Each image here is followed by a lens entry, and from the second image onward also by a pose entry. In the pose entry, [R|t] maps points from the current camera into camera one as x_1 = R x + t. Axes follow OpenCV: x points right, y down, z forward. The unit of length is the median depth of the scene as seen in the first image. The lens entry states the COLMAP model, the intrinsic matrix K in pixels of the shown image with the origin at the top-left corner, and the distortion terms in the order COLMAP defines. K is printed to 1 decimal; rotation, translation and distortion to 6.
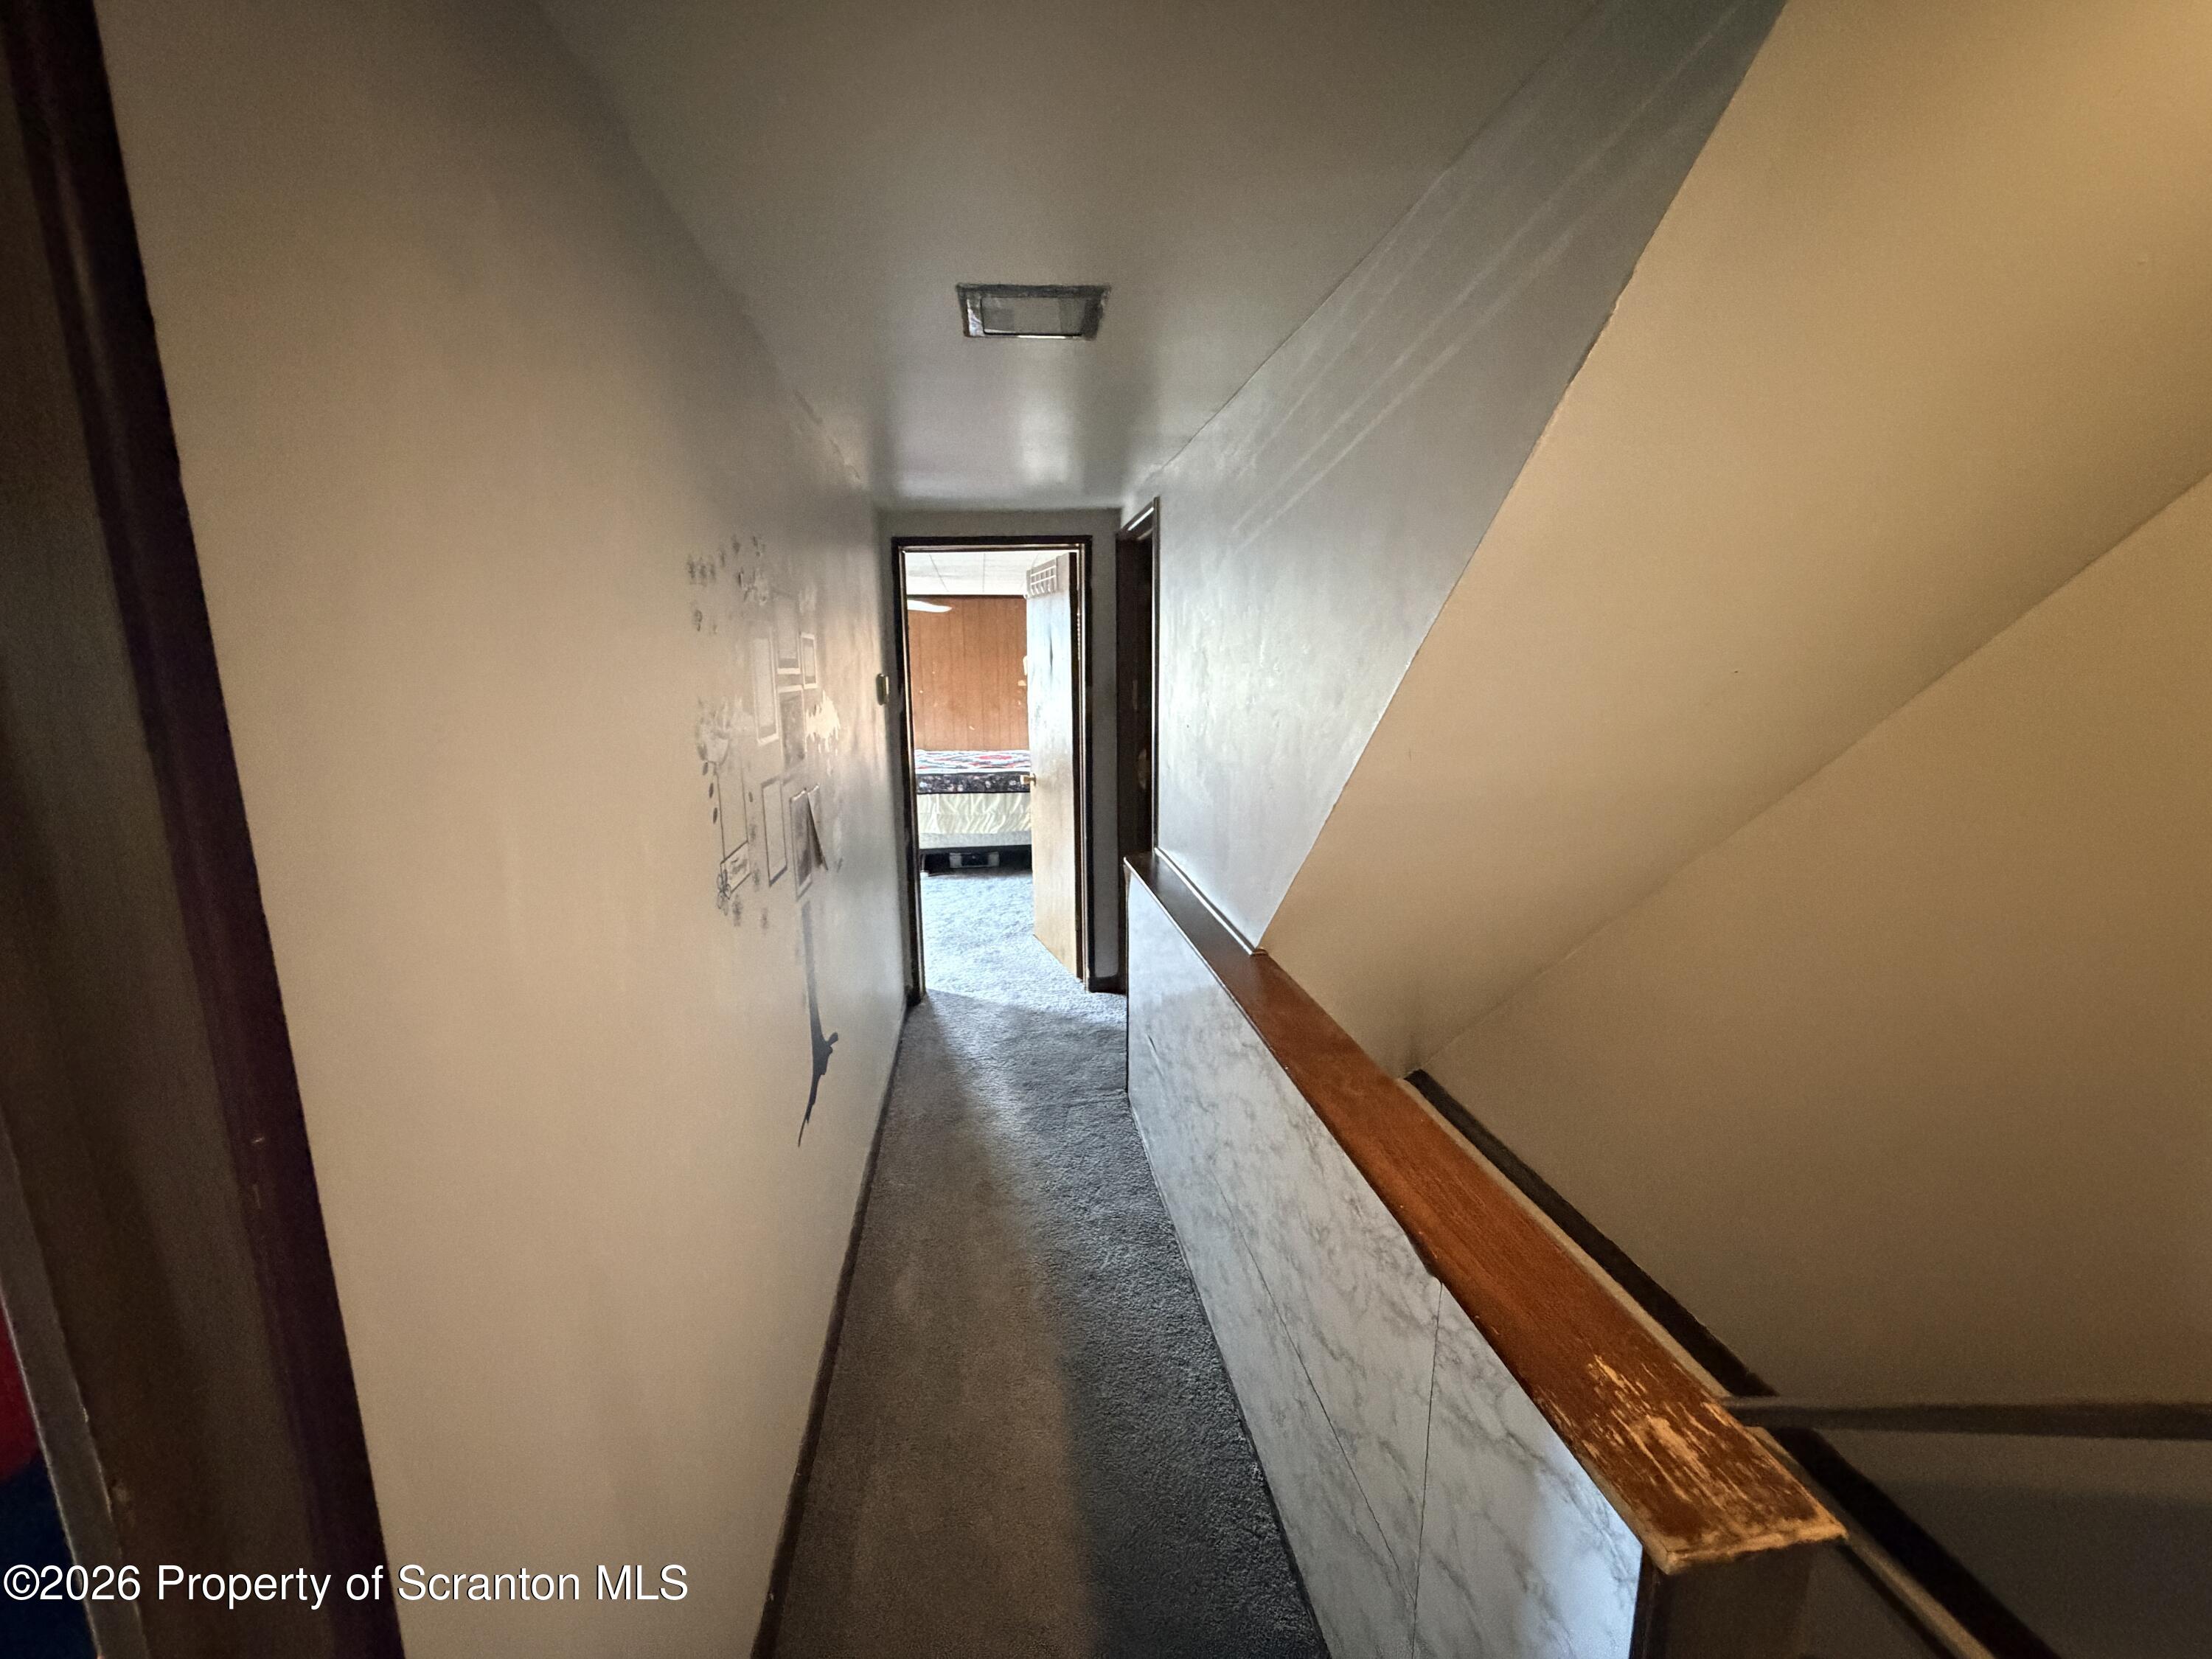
lens RADIAL K [[879.0, 0, 1098.5], [0, 879.0, 826.7], [0, 0, 1]] dist [-0.001453, -0.000243]
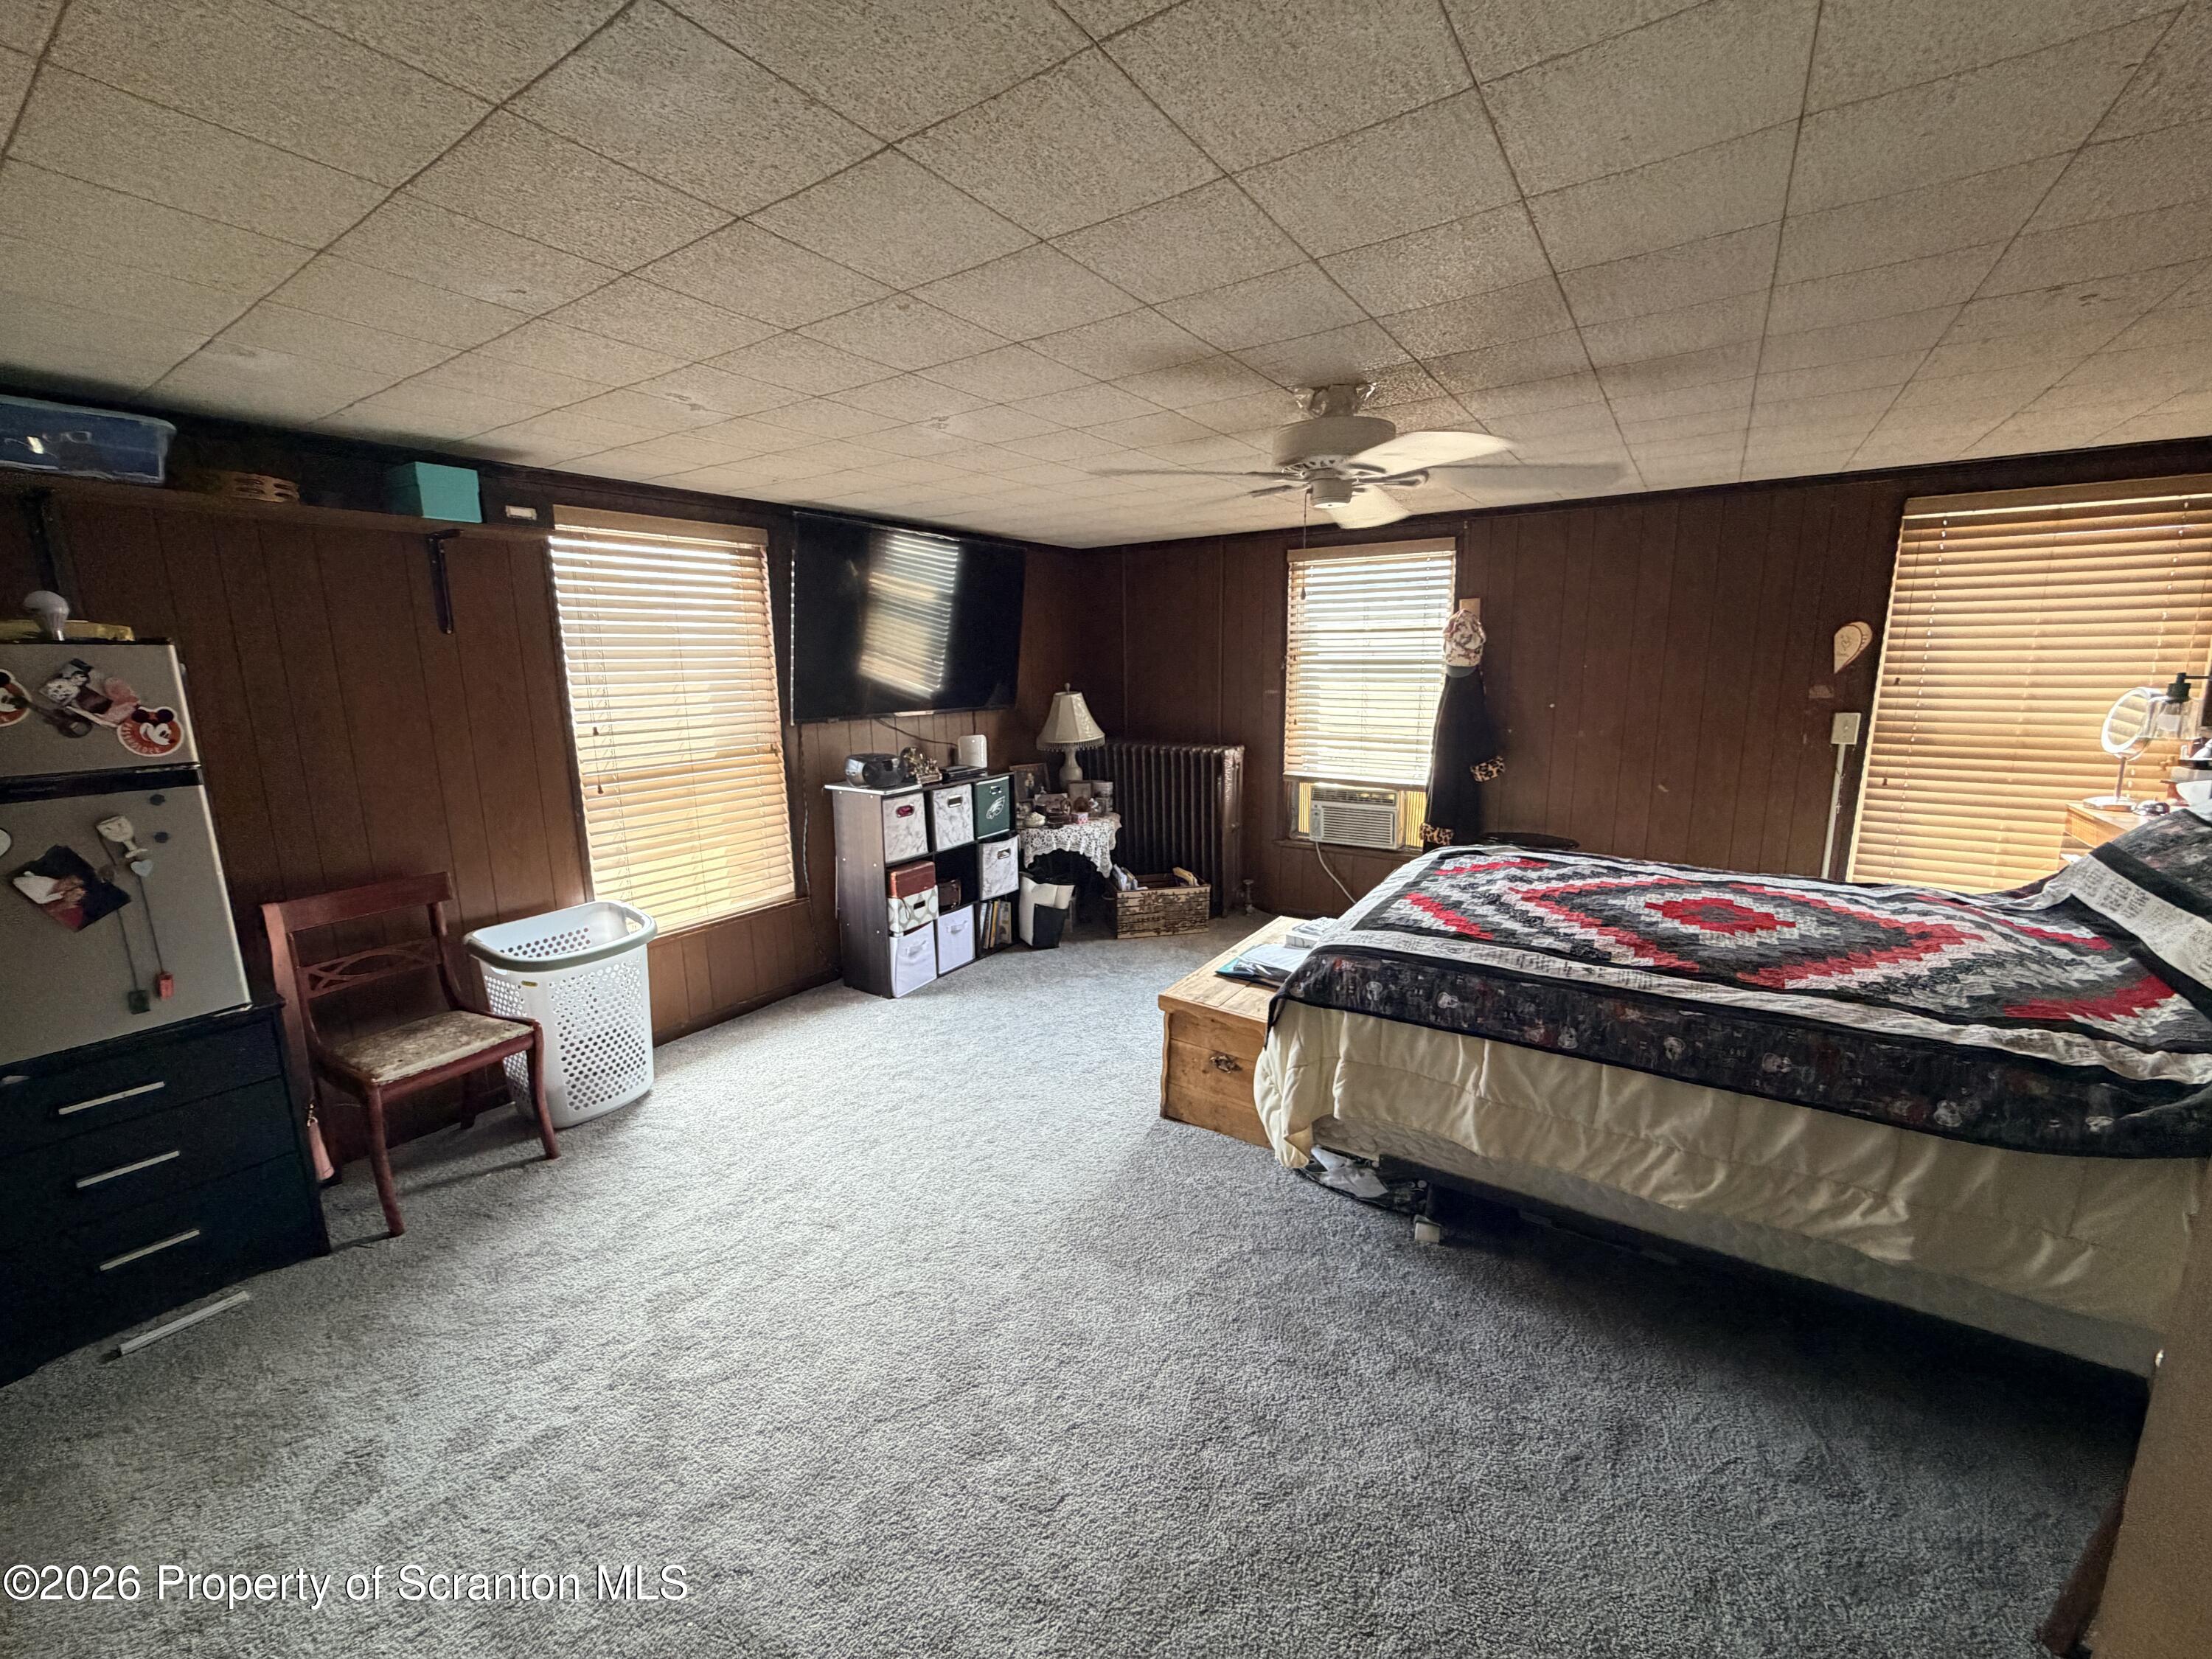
lens RADIAL K [[879.0, 0, 1098.5], [0, 879.0, 826.7], [0, 0, 1]] dist [-0.001453, -0.000243]
pose [[0.745548, 0.122147, -0.655163, -0.084914], [-0.113815, 0.991955, 0.055421, -0.116532], [0.656661, 0.033249, 0.753452, 0.644636]]
